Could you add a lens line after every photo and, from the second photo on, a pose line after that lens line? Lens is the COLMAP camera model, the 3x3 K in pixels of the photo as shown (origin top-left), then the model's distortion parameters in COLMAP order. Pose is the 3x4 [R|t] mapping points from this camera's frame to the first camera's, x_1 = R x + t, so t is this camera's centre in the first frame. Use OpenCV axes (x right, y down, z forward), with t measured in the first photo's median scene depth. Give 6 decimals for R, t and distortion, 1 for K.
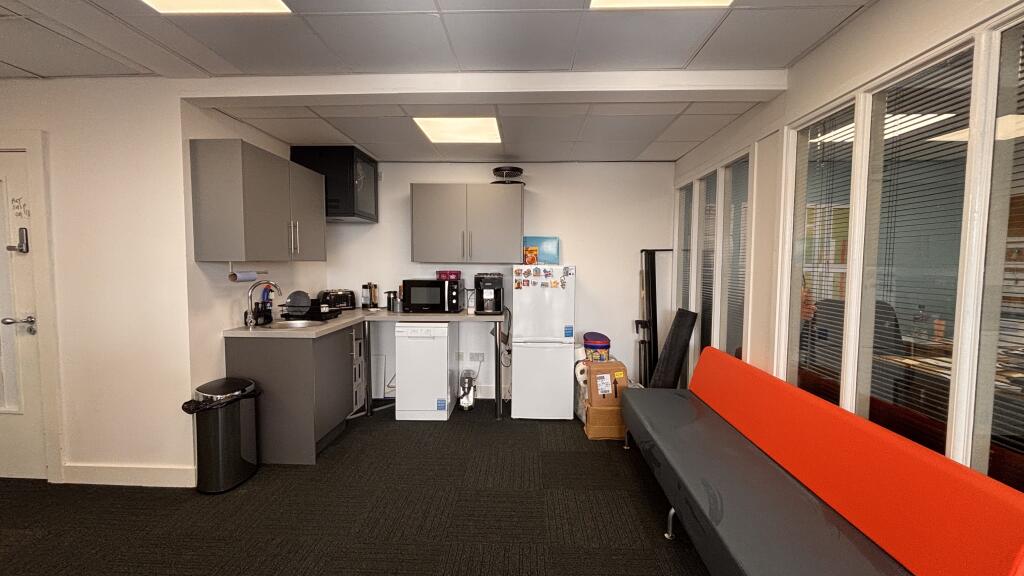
lens RADIAL K [[412.0, 0, 512.0], [0, 412.0, 288.0], [0, 0, 1]] dist [0.004614, -0.000351]
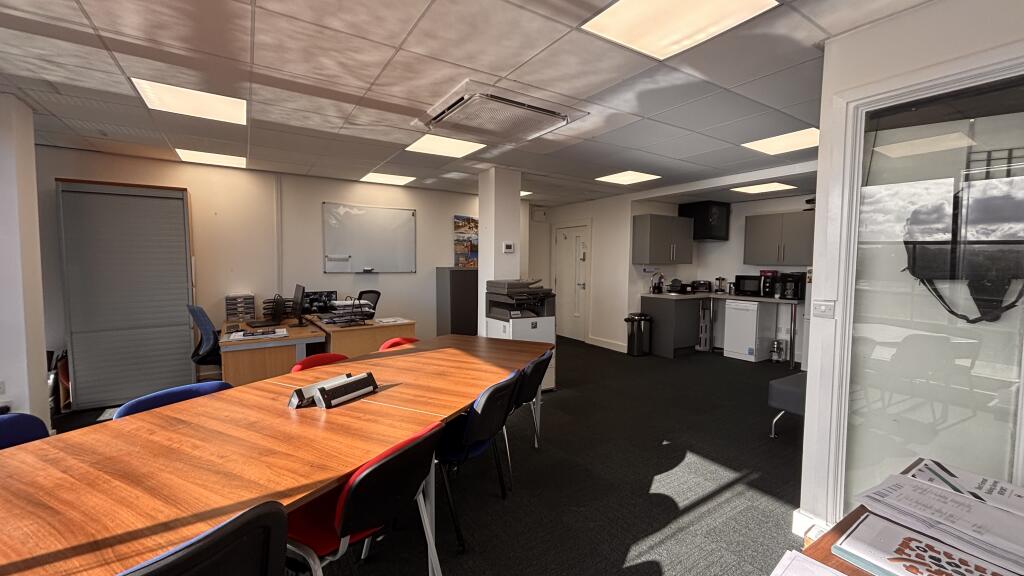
lens RADIAL K [[412.0, 0, 512.0], [0, 412.0, 288.0], [0, 0, 1]] dist [0.004614, -0.000351]
pose [[0.567395, 0.053436, -0.821710, 0.656211], [-0.056837, 0.998054, 0.025657, 0.044728], [0.821482, 0.032145, 0.569328, -0.758582]]
